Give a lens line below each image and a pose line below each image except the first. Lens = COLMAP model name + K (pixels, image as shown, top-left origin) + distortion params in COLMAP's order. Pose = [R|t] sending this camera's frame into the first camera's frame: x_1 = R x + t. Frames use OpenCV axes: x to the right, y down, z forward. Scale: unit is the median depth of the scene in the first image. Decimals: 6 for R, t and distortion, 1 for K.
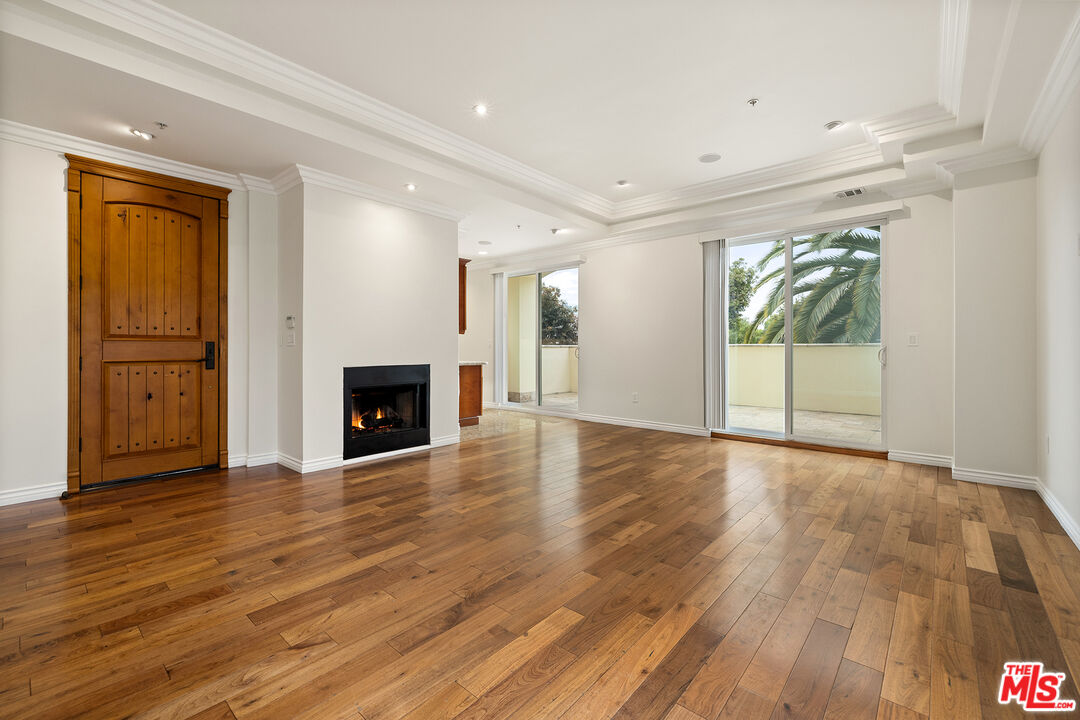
lens RADIAL K [[454.6, 0, 545.1], [0, 454.6, 343.2], [0, 0, 1]] dist [-0.001245, 0.000023]
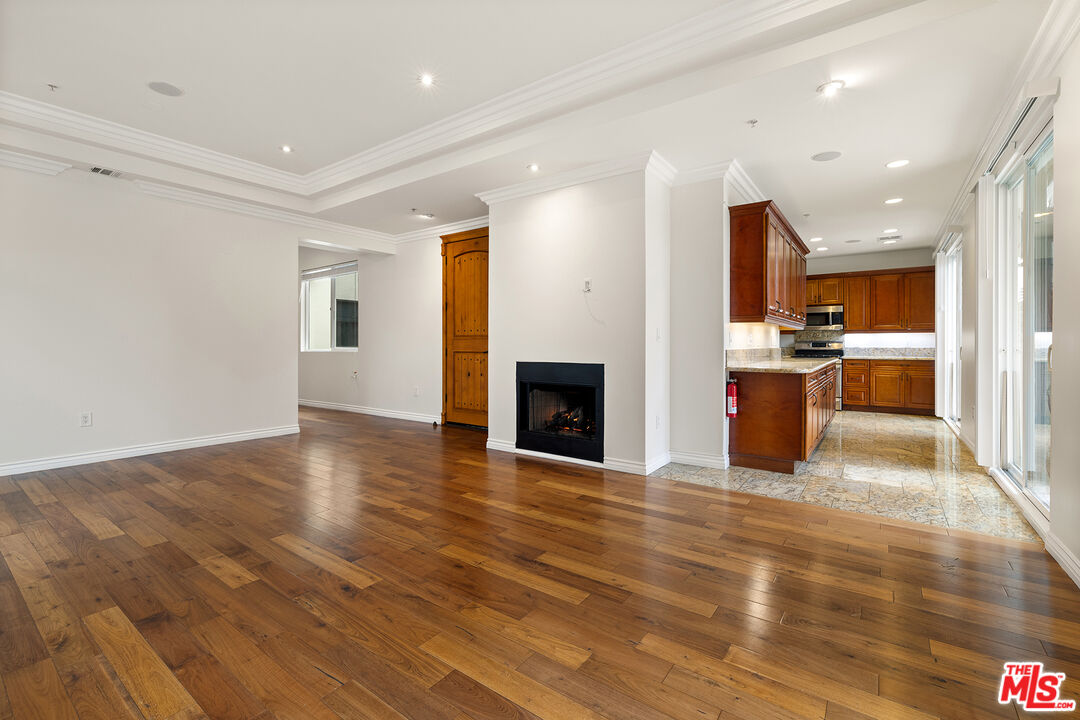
lens RADIAL K [[466.0, 0, 496.0], [0, 466.0, 342.6], [0, 0, 1]] dist [-0.002400, -0.000328]
pose [[0.054513, -0.001867, -0.998511, 0.753233], [0.008357, 0.999964, -0.001413, 0.011211], [0.998478, -0.008267, 0.054527, 1.032194]]
